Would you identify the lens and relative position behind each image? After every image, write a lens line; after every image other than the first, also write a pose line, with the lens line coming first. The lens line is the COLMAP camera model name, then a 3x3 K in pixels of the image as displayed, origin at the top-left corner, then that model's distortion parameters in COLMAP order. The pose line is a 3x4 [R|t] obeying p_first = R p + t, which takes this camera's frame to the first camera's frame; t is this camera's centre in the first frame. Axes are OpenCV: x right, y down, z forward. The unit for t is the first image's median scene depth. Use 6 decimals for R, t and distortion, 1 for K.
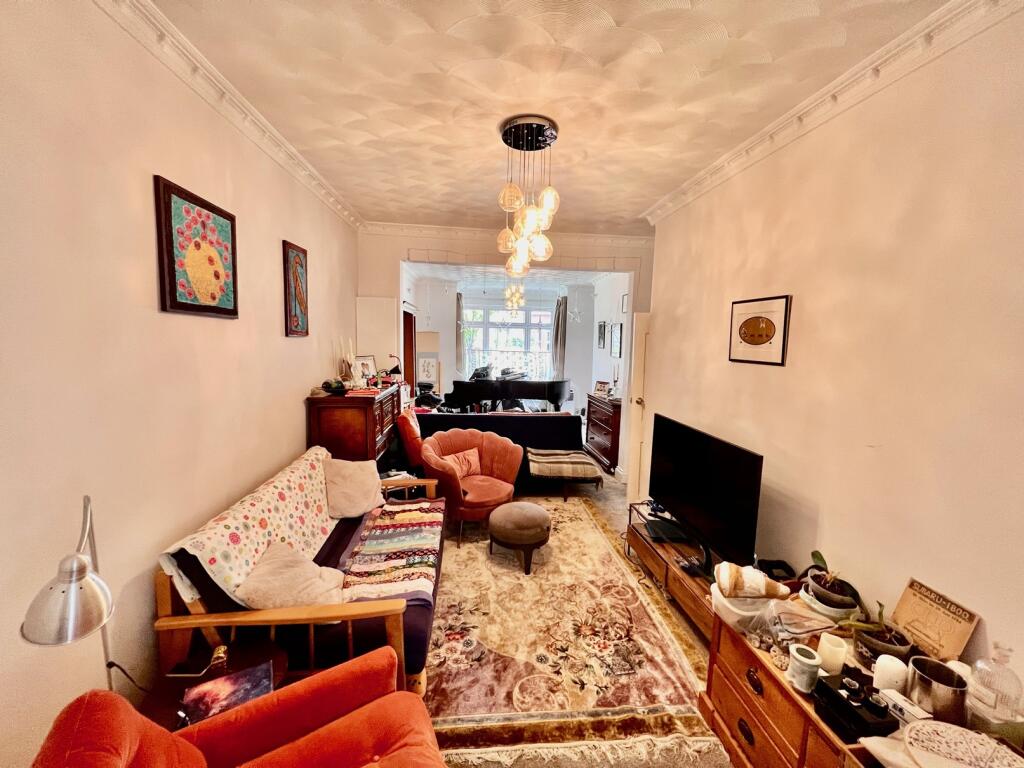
lens RADIAL K [[409.2, 0, 512.0], [0, 409.2, 384.0], [0, 0, 1]] dist [0.000018, -0.000018]
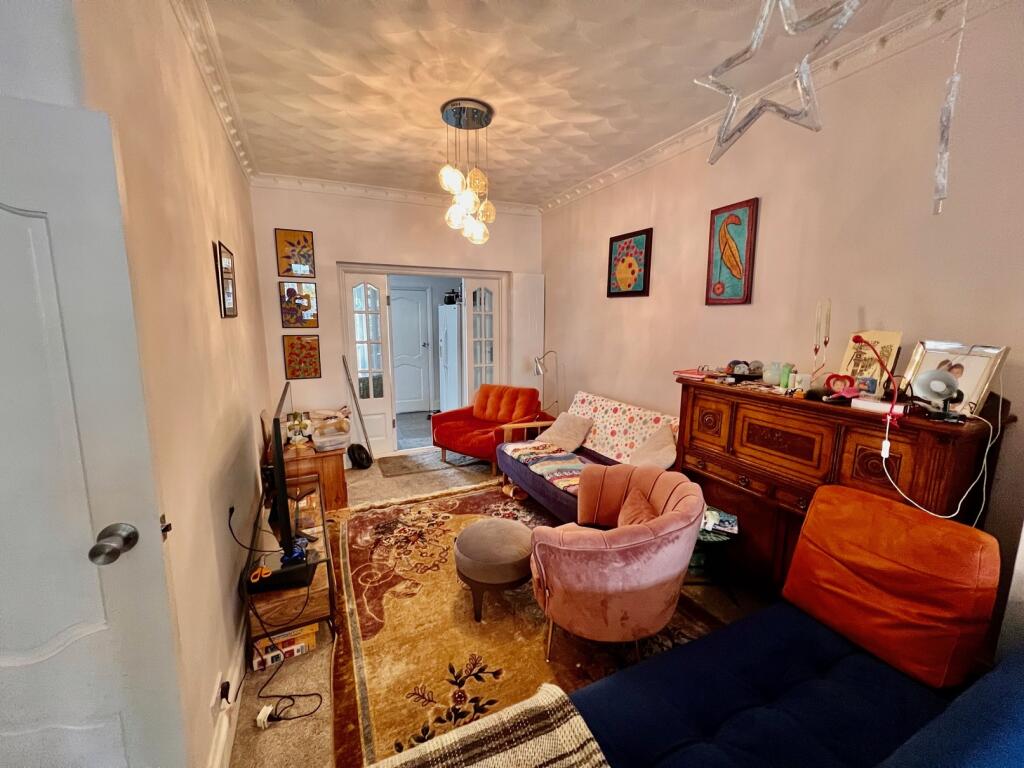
lens RADIAL K [[409.2, 0, 512.0], [0, 409.2, 384.0], [0, 0, 1]] dist [0.000018, -0.000018]
pose [[-0.938957, 0.028419, -0.342859, 0.362490], [-0.063774, 0.964932, 0.254634, -0.207790], [0.338072, 0.260955, -0.904218, 2.417725]]
